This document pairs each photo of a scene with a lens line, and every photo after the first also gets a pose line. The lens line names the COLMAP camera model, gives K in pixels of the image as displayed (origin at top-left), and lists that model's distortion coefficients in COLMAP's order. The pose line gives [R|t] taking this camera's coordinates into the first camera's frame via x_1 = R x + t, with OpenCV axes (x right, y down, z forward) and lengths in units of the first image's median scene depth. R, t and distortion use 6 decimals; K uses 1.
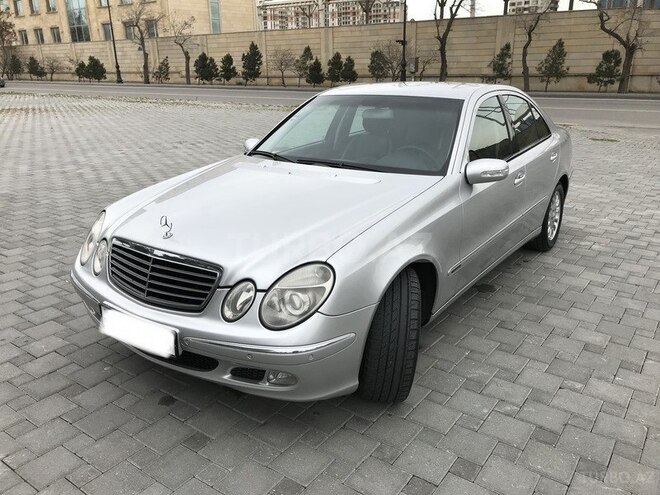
lens RADIAL K [[543.7, 0, 321.3], [0, 543.7, 243.3], [0, 0, 1]] dist [0.022047, -0.011913]
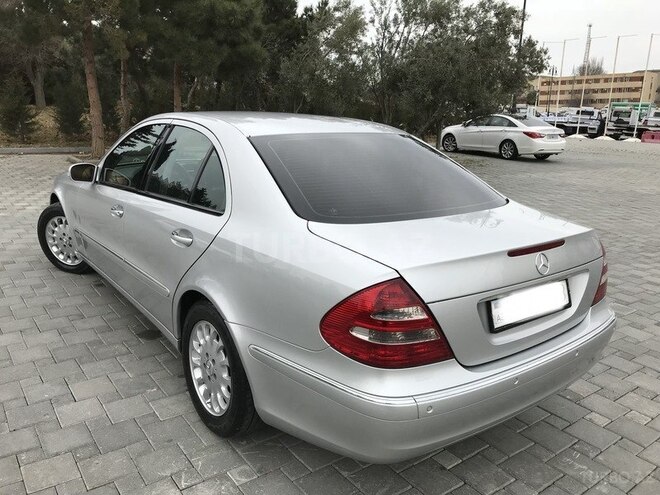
lens RADIAL K [[543.7, 0, 325.2], [0, 543.7, 243.8], [0, 0, 1]] dist [0.022047, -0.011913]
pose [[-0.293521, 0.228746, -0.928181, 0.346876], [-0.323421, 0.889930, 0.321596, -0.146833], [0.899580, 0.394589, -0.187232, 0.468368]]
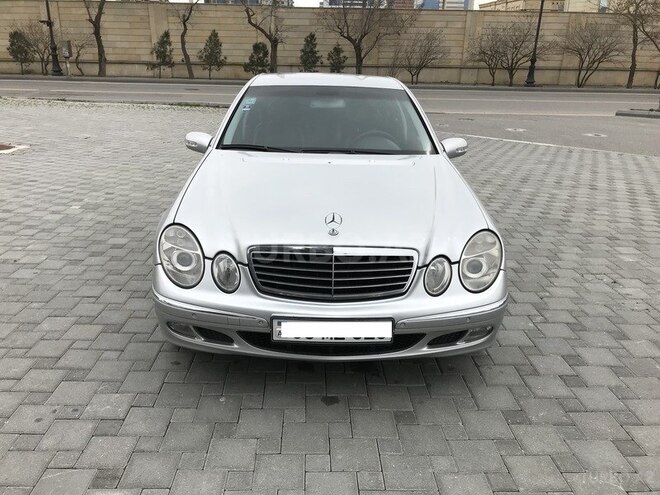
lens RADIAL K [[543.7, 0, 323.8], [0, 543.7, 245.1], [0, 0, 1]] dist [0.022047, -0.011913]
pose [[0.799238, -0.175242, 0.574899, -0.180013], [0.160672, 0.984032, 0.076584, -0.014402], [-0.579140, 0.031162, 0.814632, 0.043817]]
